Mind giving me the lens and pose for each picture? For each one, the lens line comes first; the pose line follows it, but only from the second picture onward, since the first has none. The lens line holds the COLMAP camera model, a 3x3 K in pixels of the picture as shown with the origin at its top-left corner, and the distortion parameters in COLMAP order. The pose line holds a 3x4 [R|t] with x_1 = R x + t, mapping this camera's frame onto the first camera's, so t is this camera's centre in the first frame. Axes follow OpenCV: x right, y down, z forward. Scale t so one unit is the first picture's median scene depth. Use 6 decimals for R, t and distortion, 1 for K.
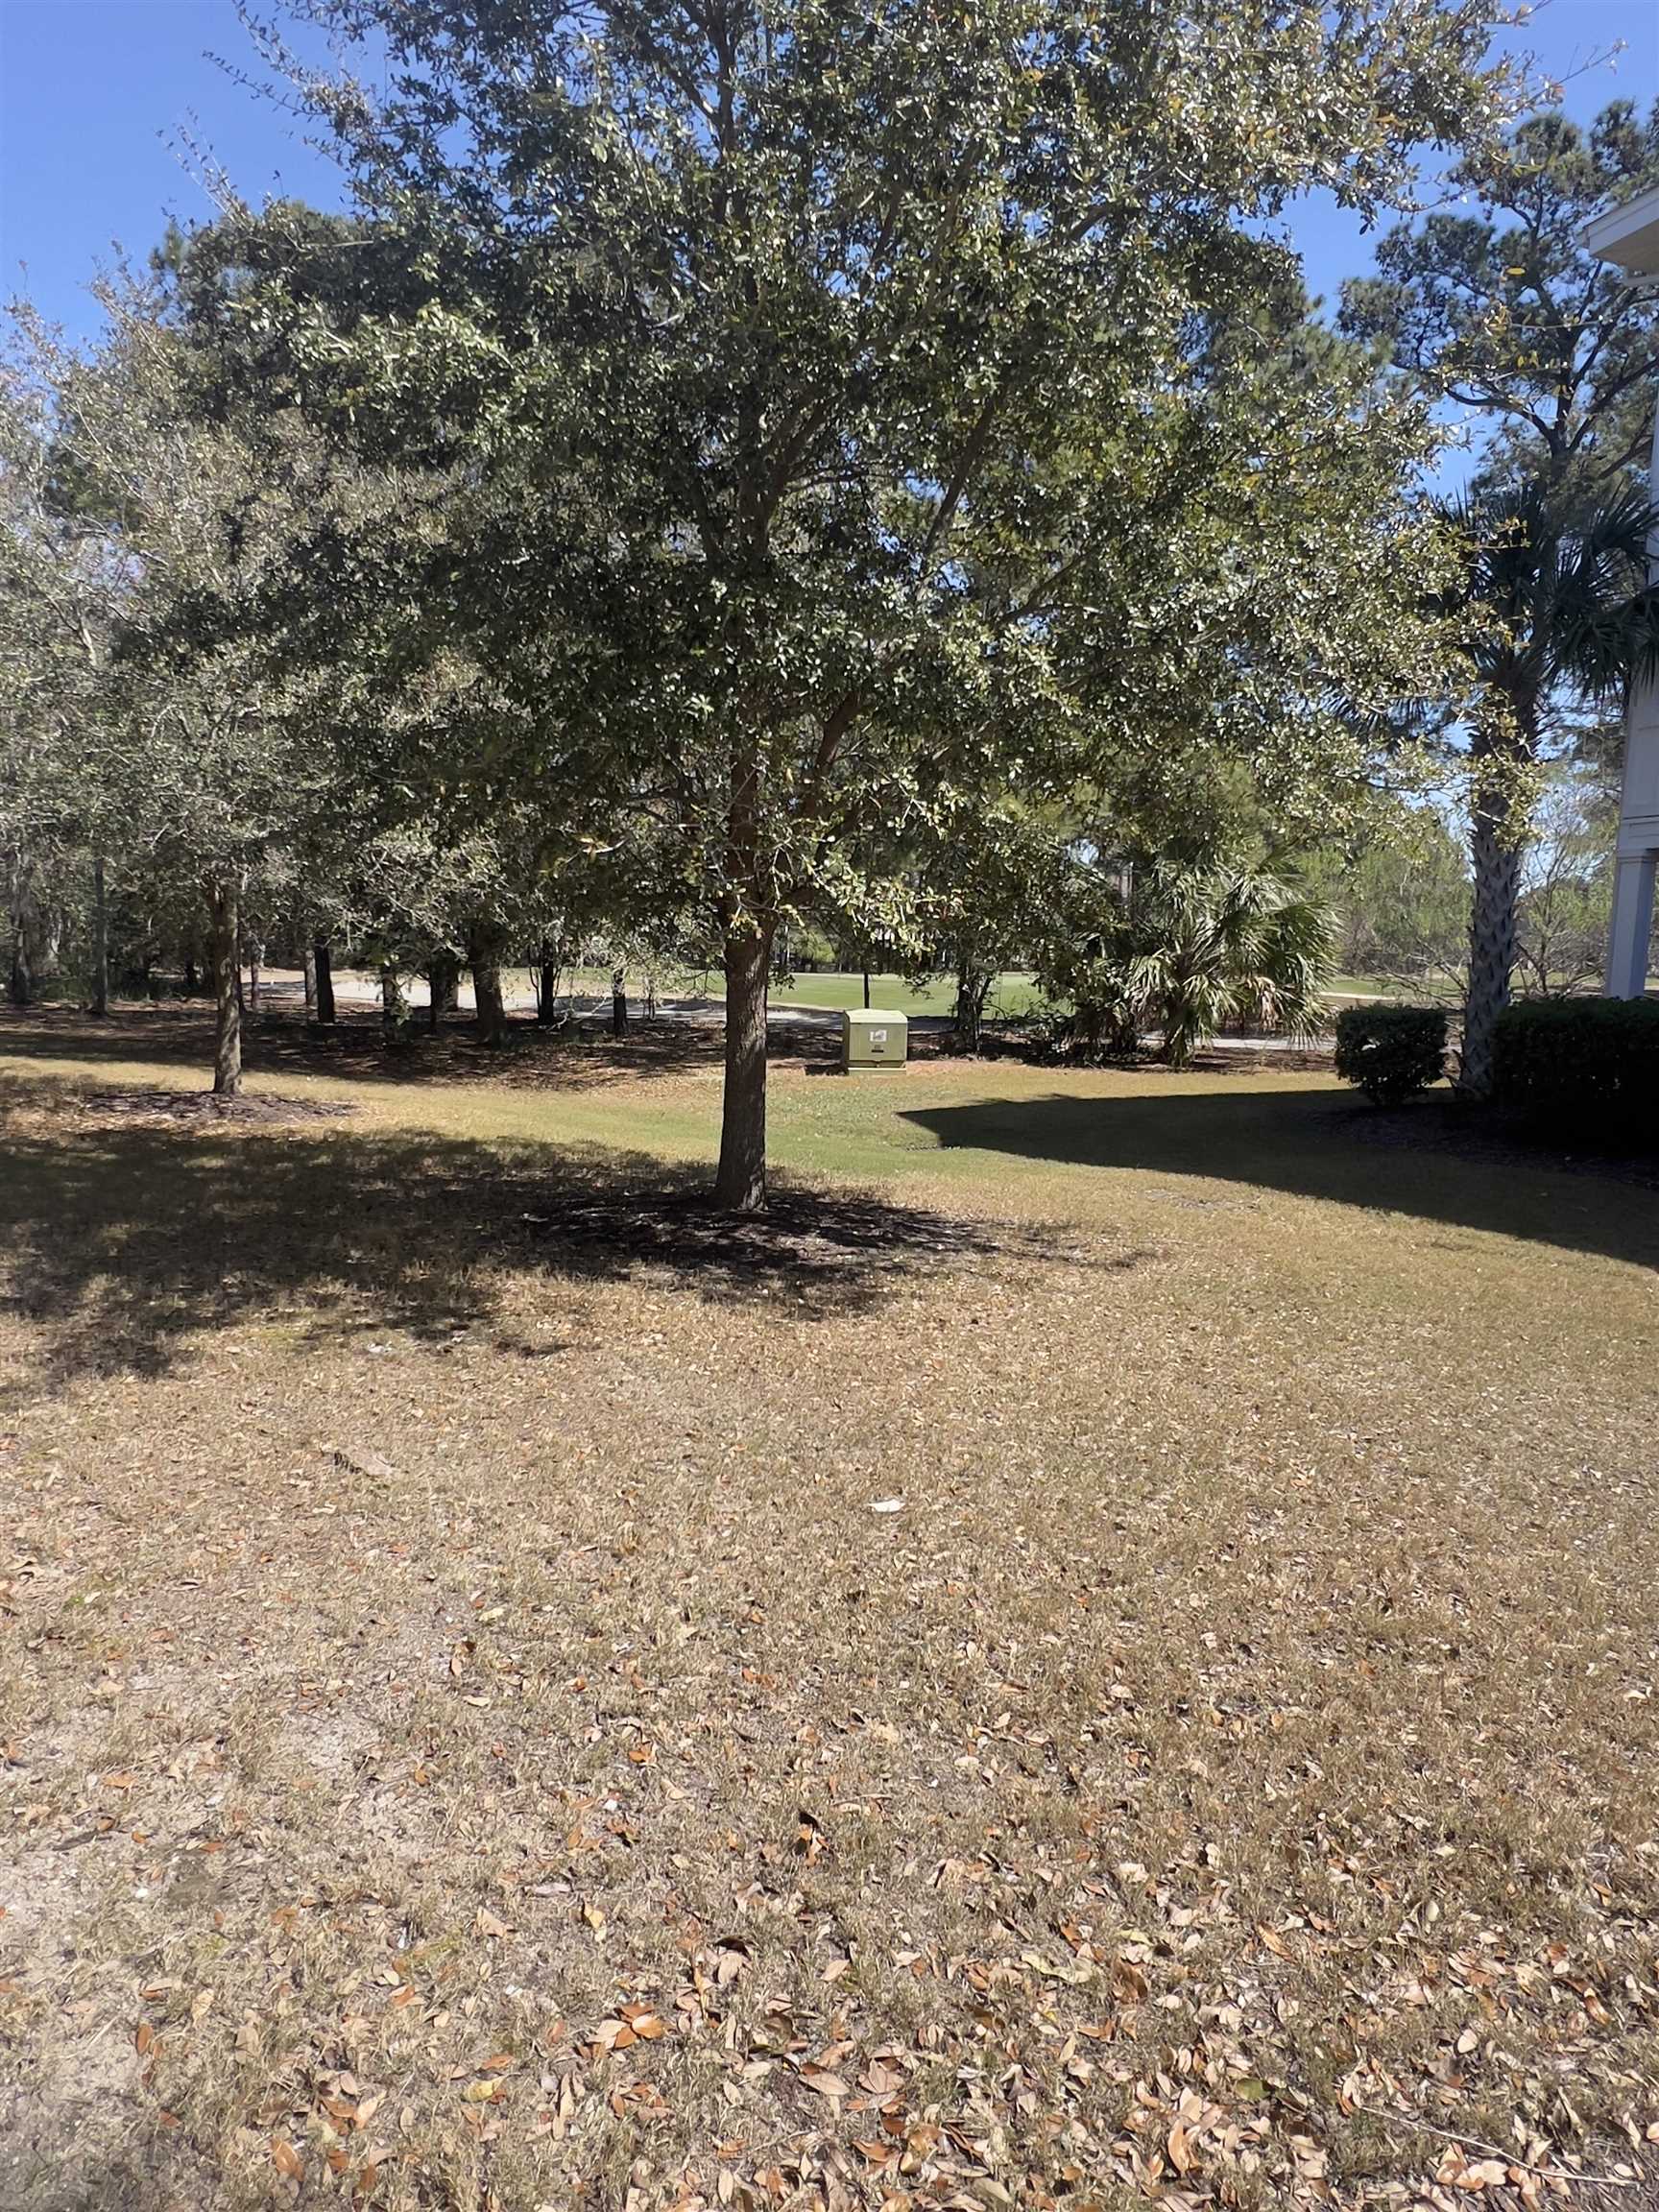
lens RADIAL K [[1285.4, 0, 792.7], [0, 1285.4, 1087.8], [0, 0, 1]] dist [-0.000213, 0.005898]
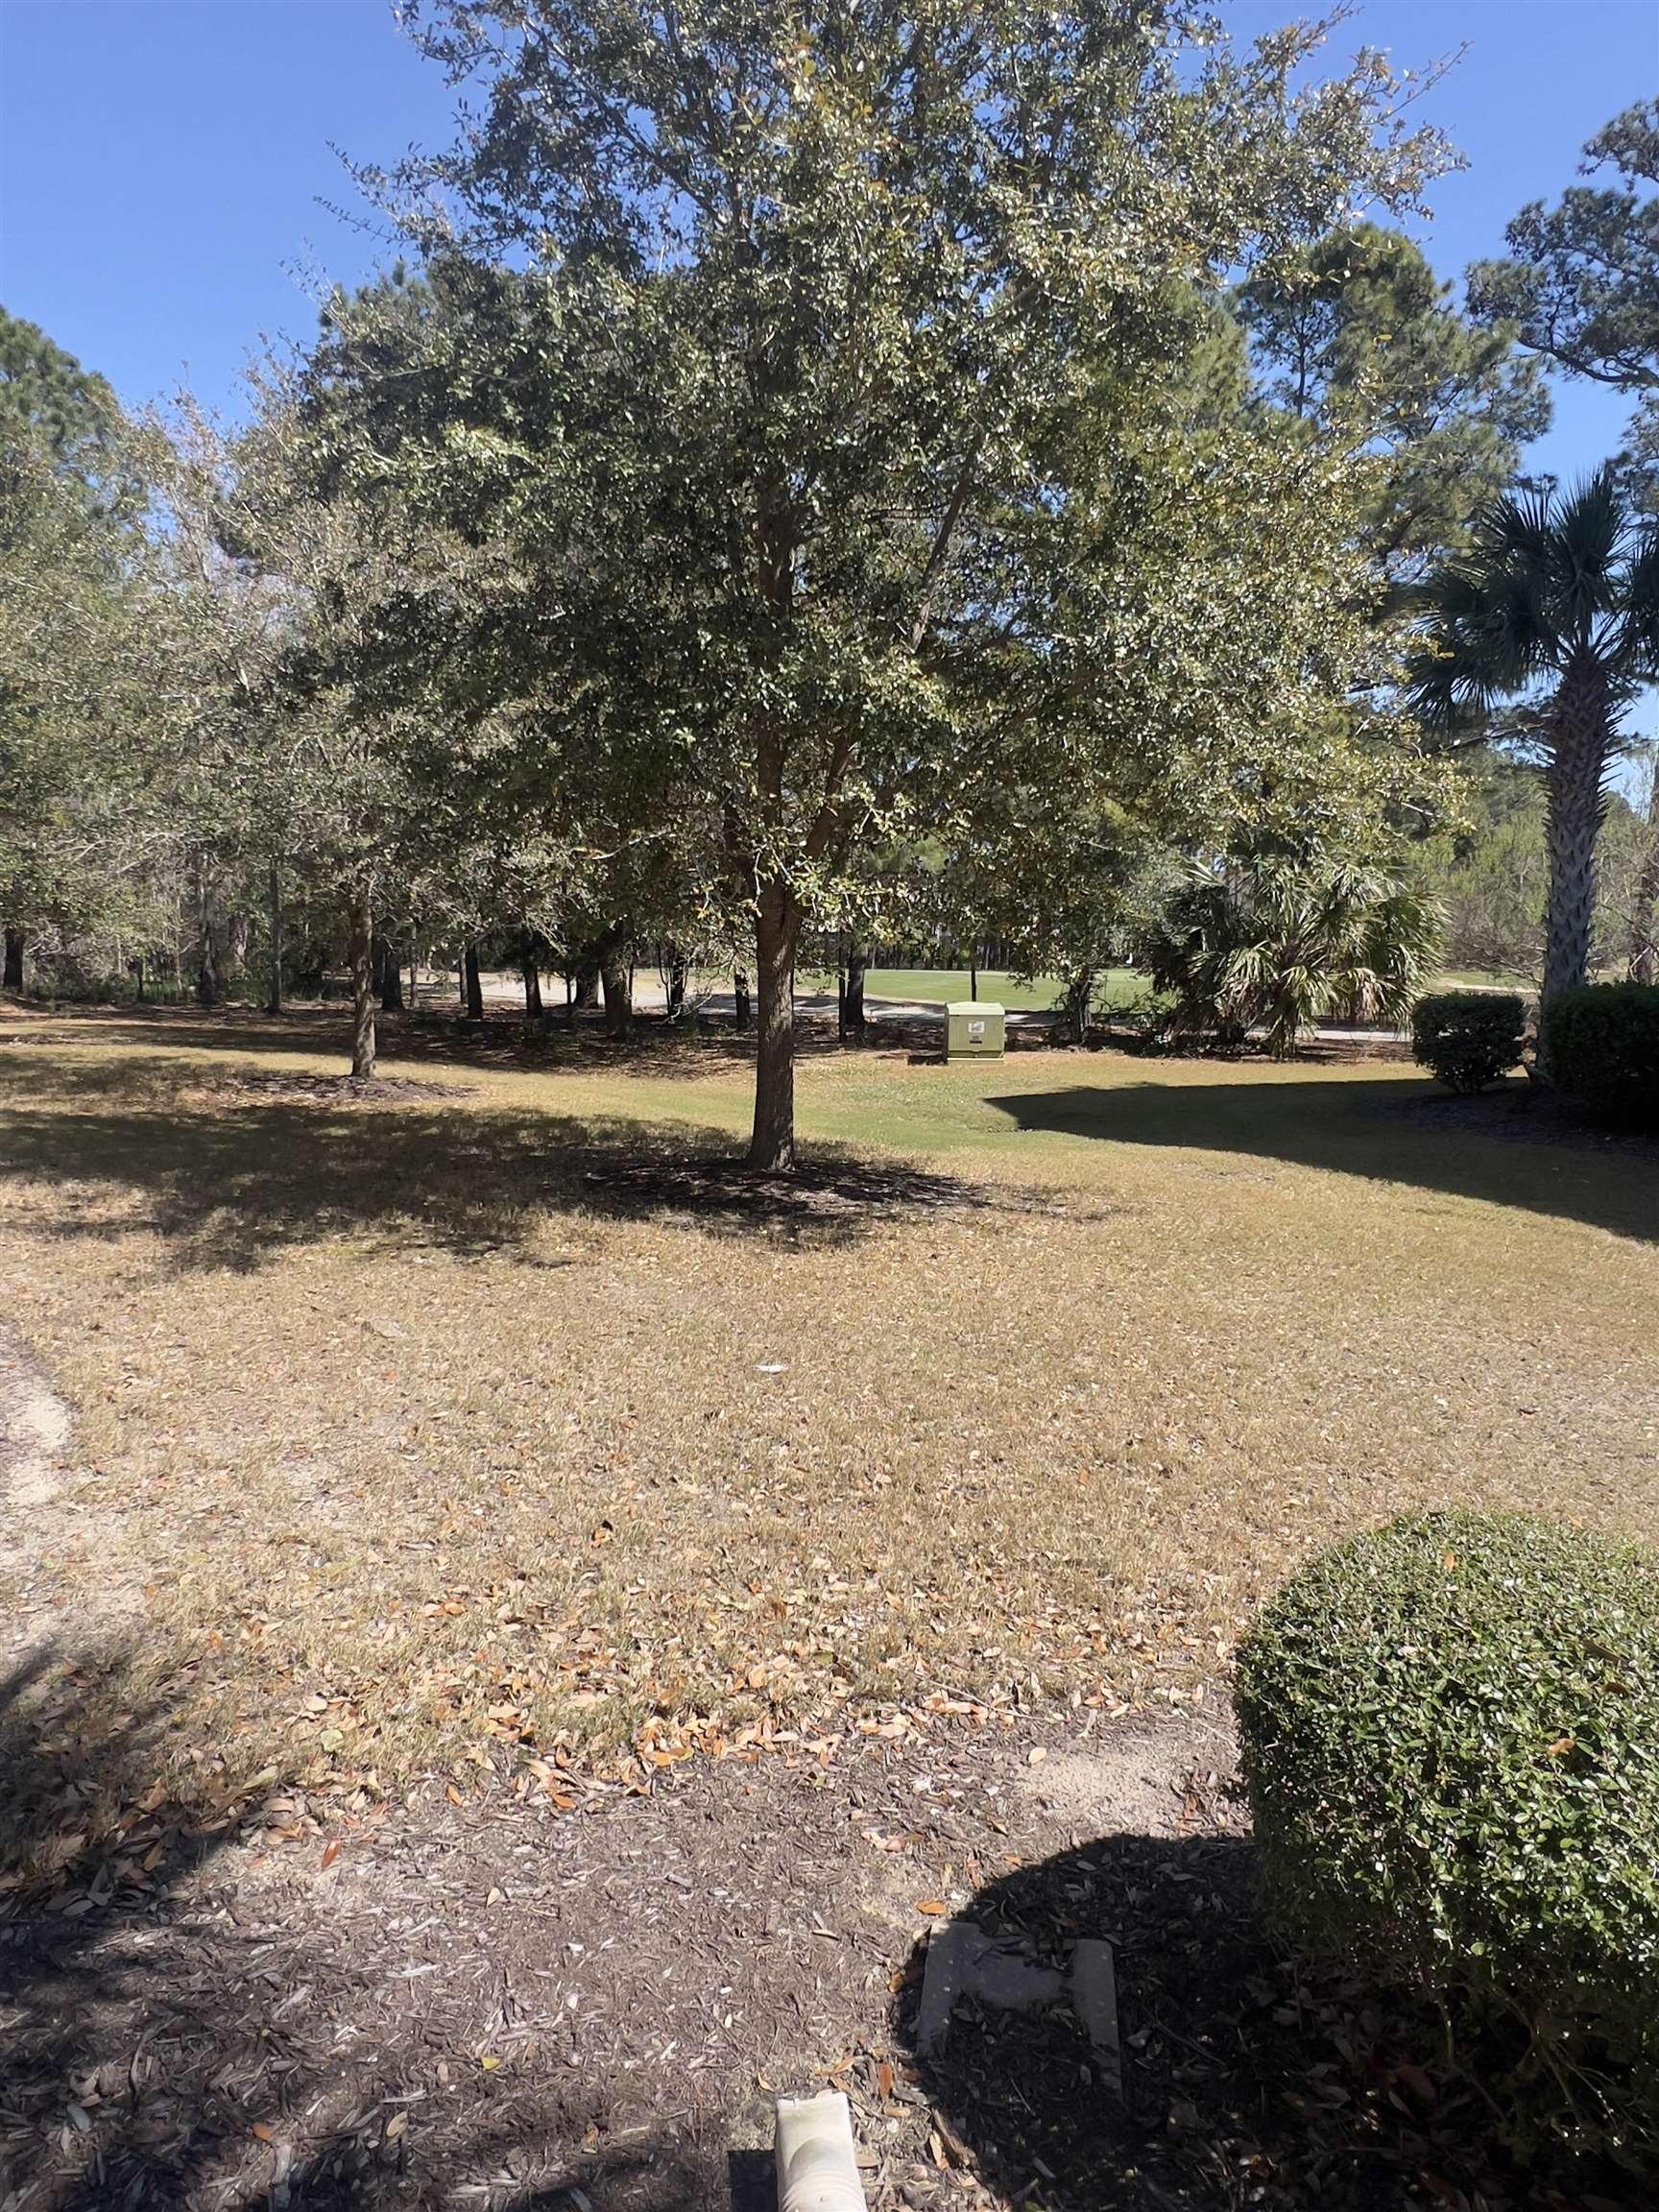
lens RADIAL K [[1285.4, 0, 820.6], [0, 1285.4, 1090.4], [0, 0, 1]] dist [-0.000213, 0.005898]
pose [[0.994611, 0.001328, -0.103668, 0.076913], [-0.001170, 0.999998, 0.001589, 0.014324], [0.103670, -0.001459, 0.994611, -0.080460]]
